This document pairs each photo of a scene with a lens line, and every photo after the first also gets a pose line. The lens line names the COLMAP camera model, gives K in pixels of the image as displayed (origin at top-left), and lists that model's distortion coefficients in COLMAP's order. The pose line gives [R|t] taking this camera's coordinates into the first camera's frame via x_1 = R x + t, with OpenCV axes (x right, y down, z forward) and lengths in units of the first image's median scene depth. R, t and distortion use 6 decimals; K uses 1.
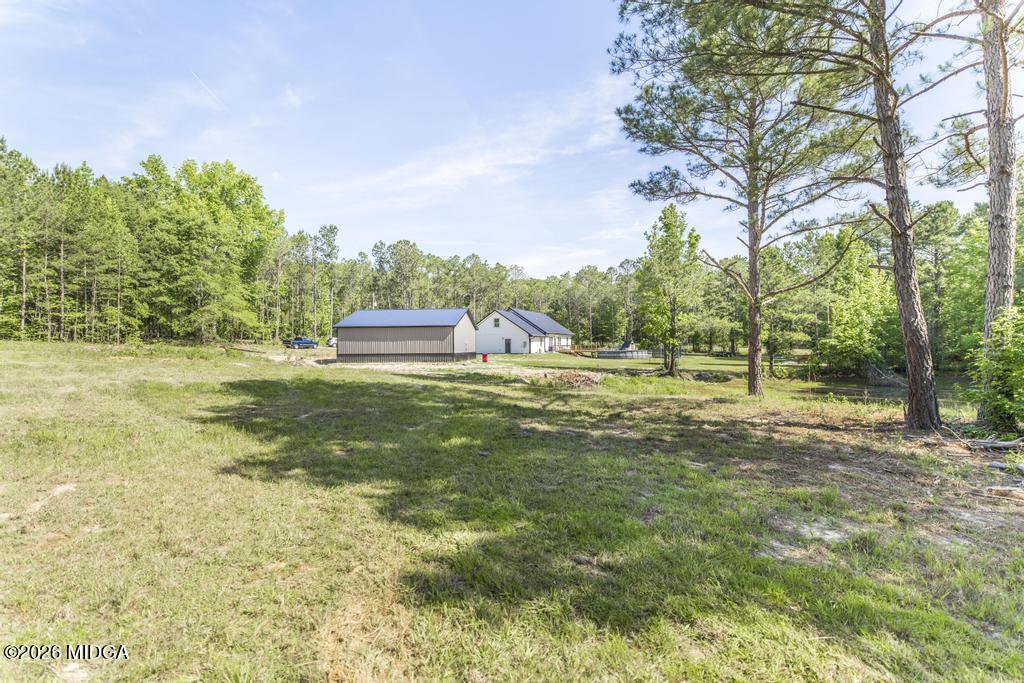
lens RADIAL K [[487.3, 0, 514.0], [0, 487.3, 343.3], [0, 0, 1]] dist [-0.005660, -0.001164]
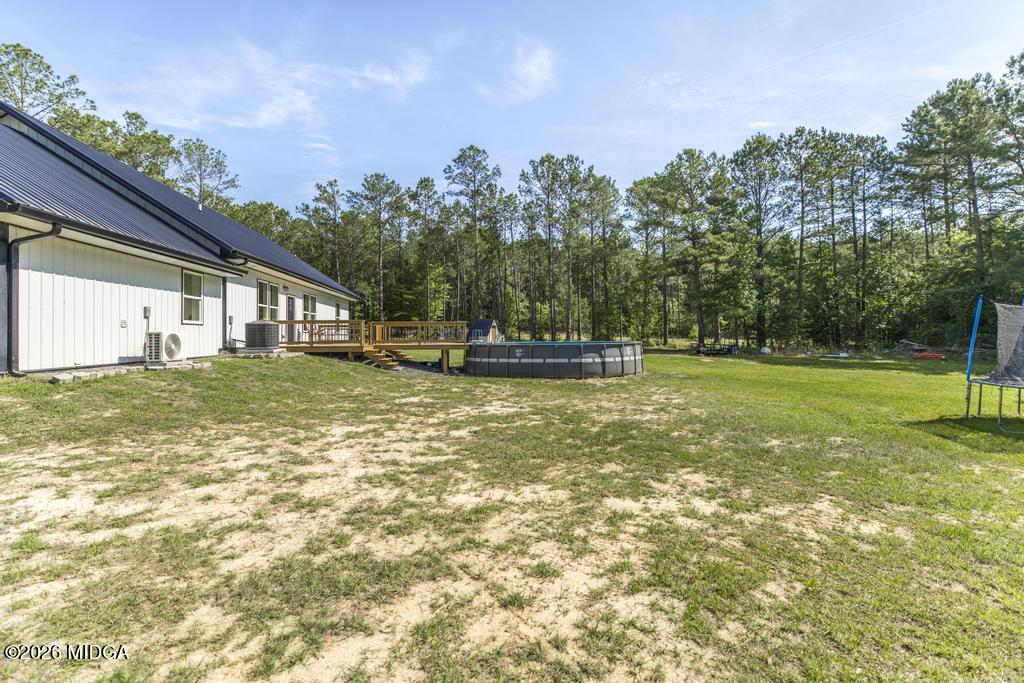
lens RADIAL K [[458.1, 0, 518.0], [0, 458.1, 327.6], [0, 0, 1]] dist [0.010863, 0.000496]
pose [[0.875496, 0.012277, 0.483069, 0.074444], [-0.005596, 0.999868, -0.015268, 0.010013], [-0.483192, 0.010663, 0.875449, 0.754791]]
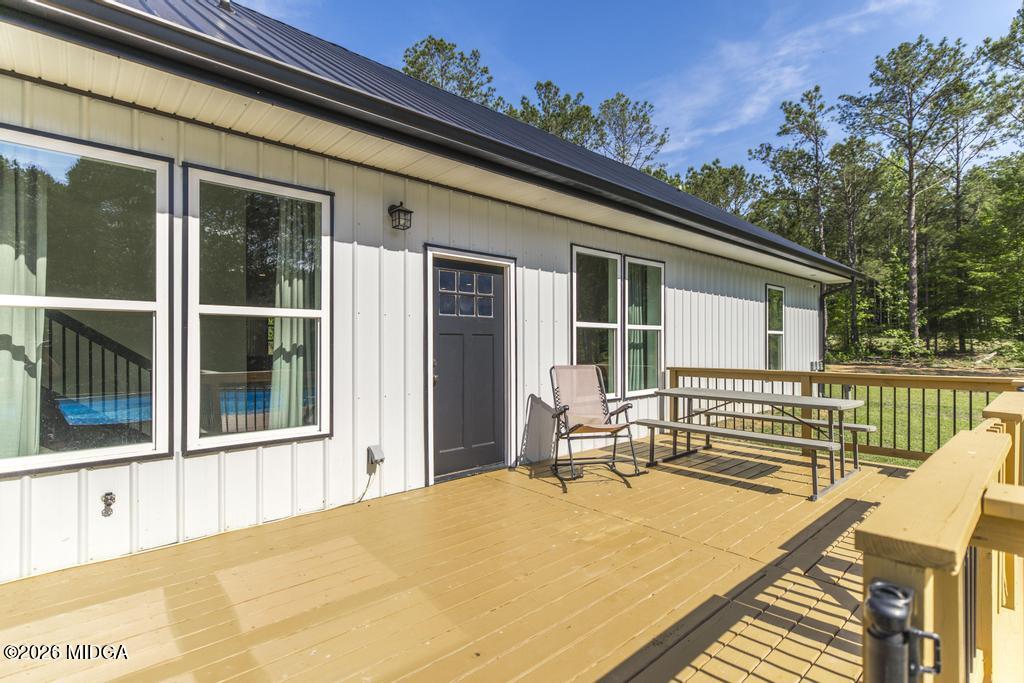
lens RADIAL K [[487.3, 0, 516.8], [0, 487.3, 343.0], [0, 0, 1]] dist [-0.005660, -0.001164]
pose [[0.900064, 0.001472, -0.435756, 0.116460], [0.002336, 0.999964, 0.008202, -0.002014], [0.435752, -0.008400, 0.900027, 1.005300]]
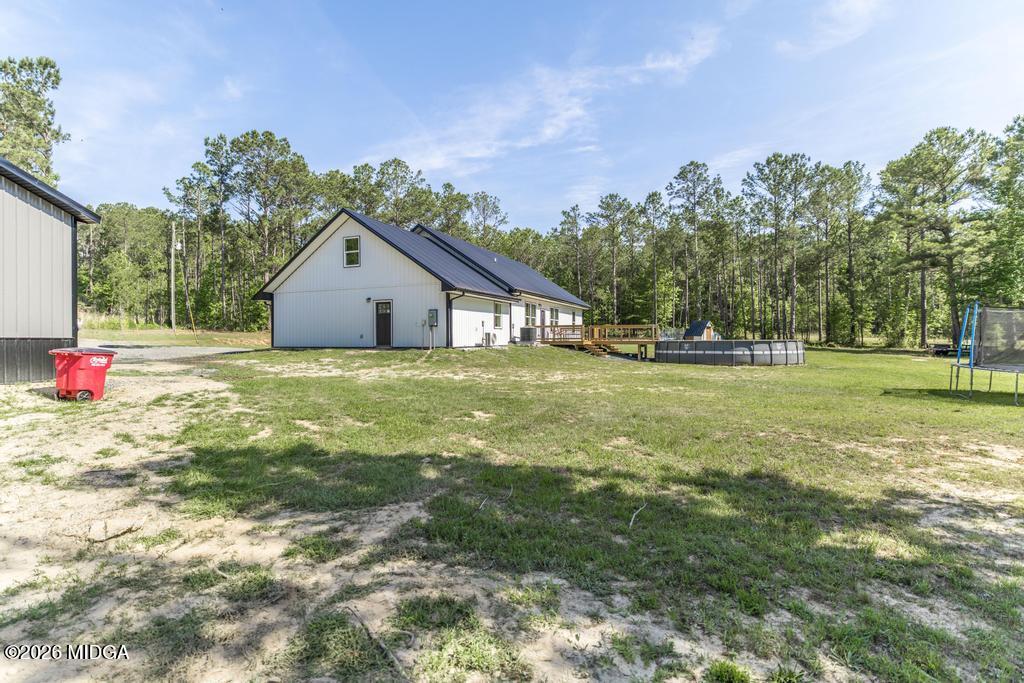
lens RADIAL K [[477.5, 0, 515.4], [0, 477.5, 340.1], [0, 0, 1]] dist [0.000804, 0.000005]
pose [[0.999844, 0.004825, -0.016971, 0.070270], [-0.004636, 0.999927, 0.011158, 0.011168], [0.017023, -0.011078, 0.999794, 0.627298]]
